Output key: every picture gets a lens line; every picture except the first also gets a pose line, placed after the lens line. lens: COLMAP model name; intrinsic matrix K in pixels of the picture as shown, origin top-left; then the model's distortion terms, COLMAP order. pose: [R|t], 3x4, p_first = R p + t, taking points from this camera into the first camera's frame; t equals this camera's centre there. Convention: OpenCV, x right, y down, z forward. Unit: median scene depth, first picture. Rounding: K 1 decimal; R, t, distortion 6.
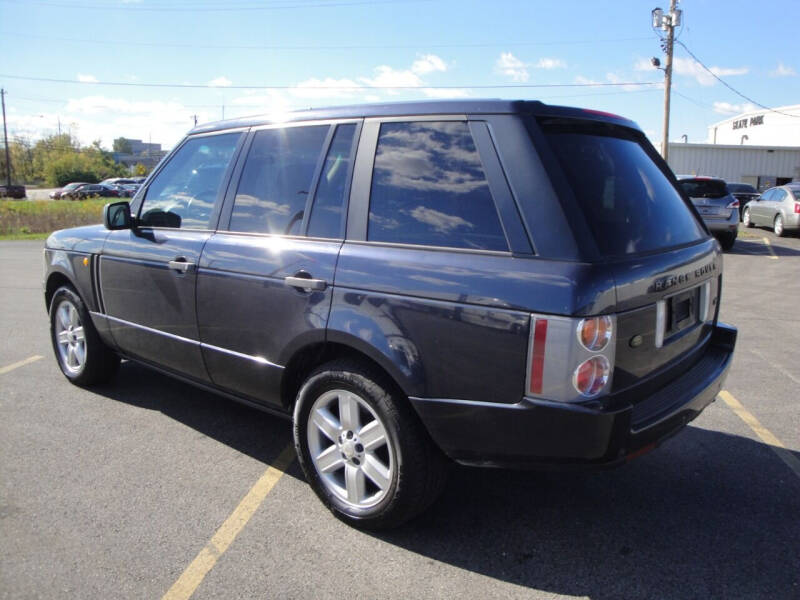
lens RADIAL K [[652.1, 0, 415.9], [0, 652.1, 297.7], [0, 0, 1]] dist [-0.149458, 0.118057]
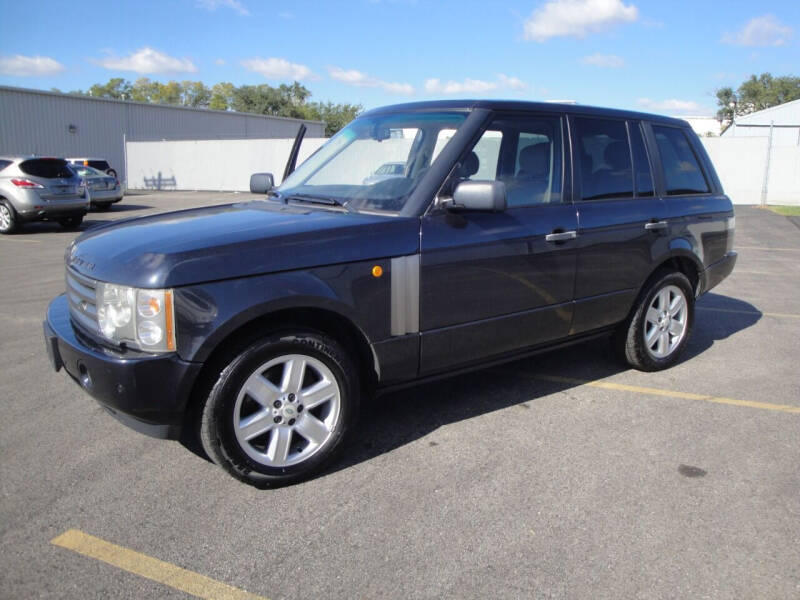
lens RADIAL K [[652.1, 0, 402.7], [0, 652.1, 296.1], [0, 0, 1]] dist [-0.149458, 0.118057]
pose [[0.257915, -0.207881, 0.943539, -1.628283], [0.178363, 0.970038, 0.164964, -0.197944], [-0.949561, 0.125745, 0.287266, 1.046335]]
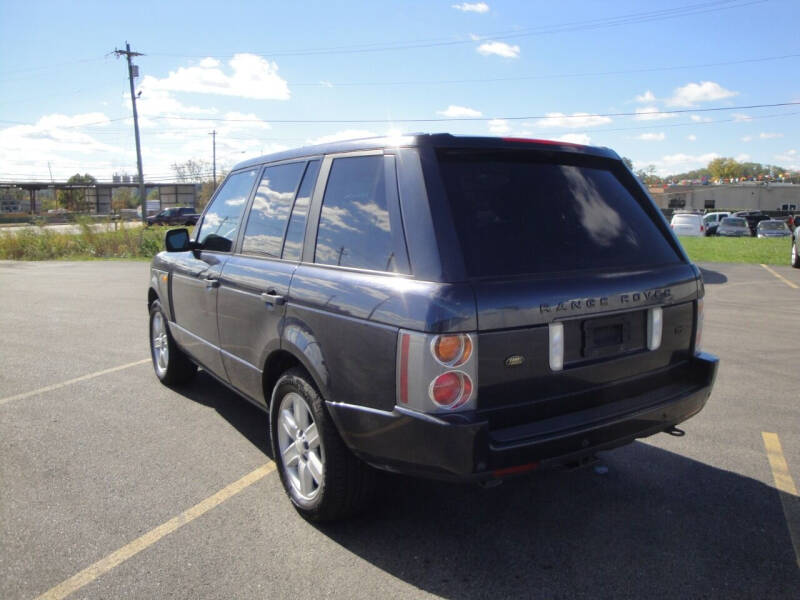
lens RADIAL K [[652.1, 0, 421.0], [0, 652.1, 307.3], [0, 0, 1]] dist [-0.149458, 0.118057]
pose [[0.963621, 0.030461, -0.265533, 0.354092], [-0.037935, 0.999014, -0.023063, 0.008431], [0.264568, 0.032297, 0.963826, -0.036420]]
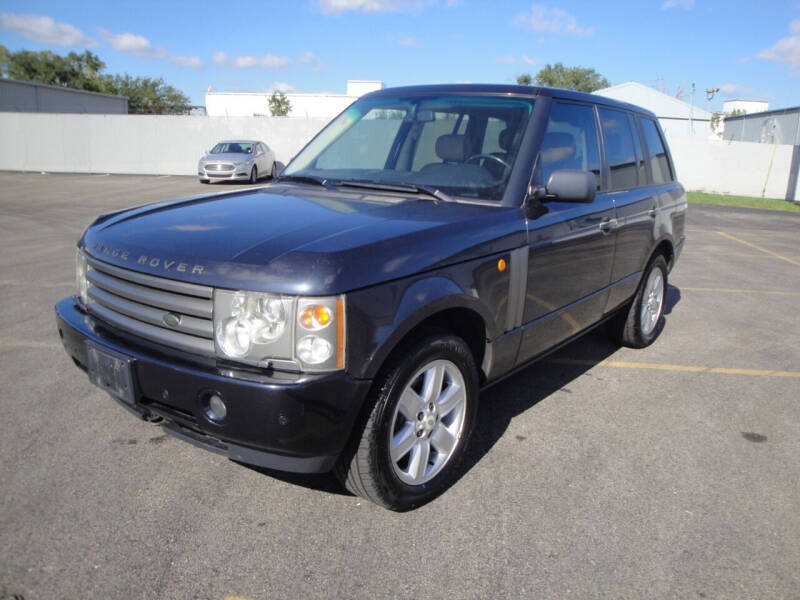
lens RADIAL K [[652.1, 0, 400.3], [0, 652.1, 301.8], [0, 0, 1]] dist [-0.149458, 0.118057]
pose [[-0.038081, -0.250556, 0.967353, -1.606502], [0.156833, 0.954559, 0.253416, -0.286090], [-0.986891, 0.161363, 0.002945, 1.507428]]
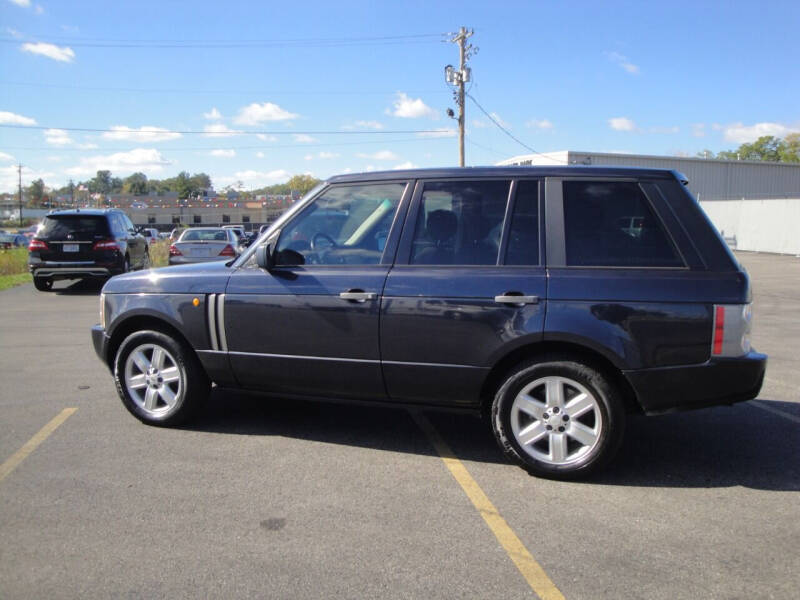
lens RADIAL K [[652.1, 0, 417.2], [0, 652.1, 294.3], [0, 0, 1]] dist [-0.149458, 0.118057]
pose [[0.935961, -0.052783, 0.348126, -0.742509], [0.076309, 0.995610, -0.054208, 0.020945], [-0.343736, 0.077302, 0.935879, -0.155450]]
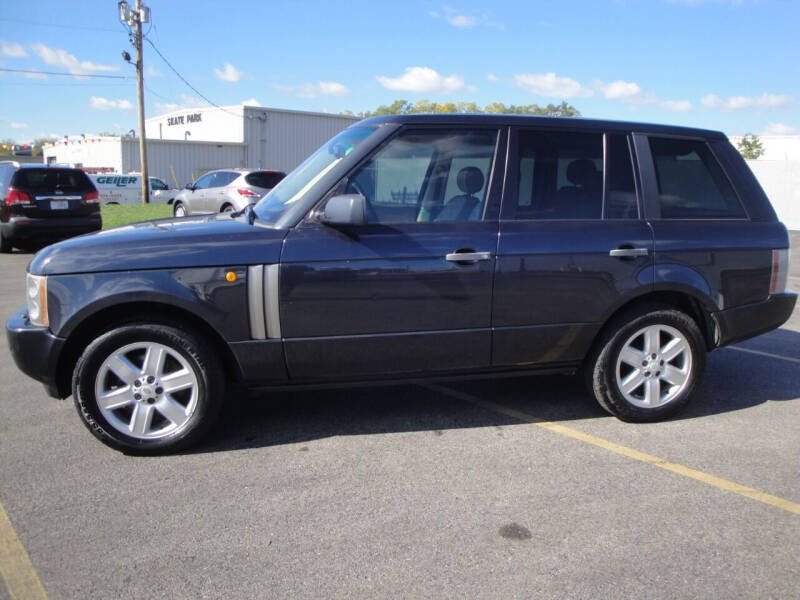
lens RADIAL K [[652.1, 0, 404.5], [0, 652.1, 296.1], [0, 0, 1]] dist [-0.149458, 0.118057]
pose [[0.627205, -0.142726, 0.765665, -1.342632], [0.138212, 0.987860, 0.070927, -0.083239], [-0.766493, 0.061338, 0.639317, 0.465911]]
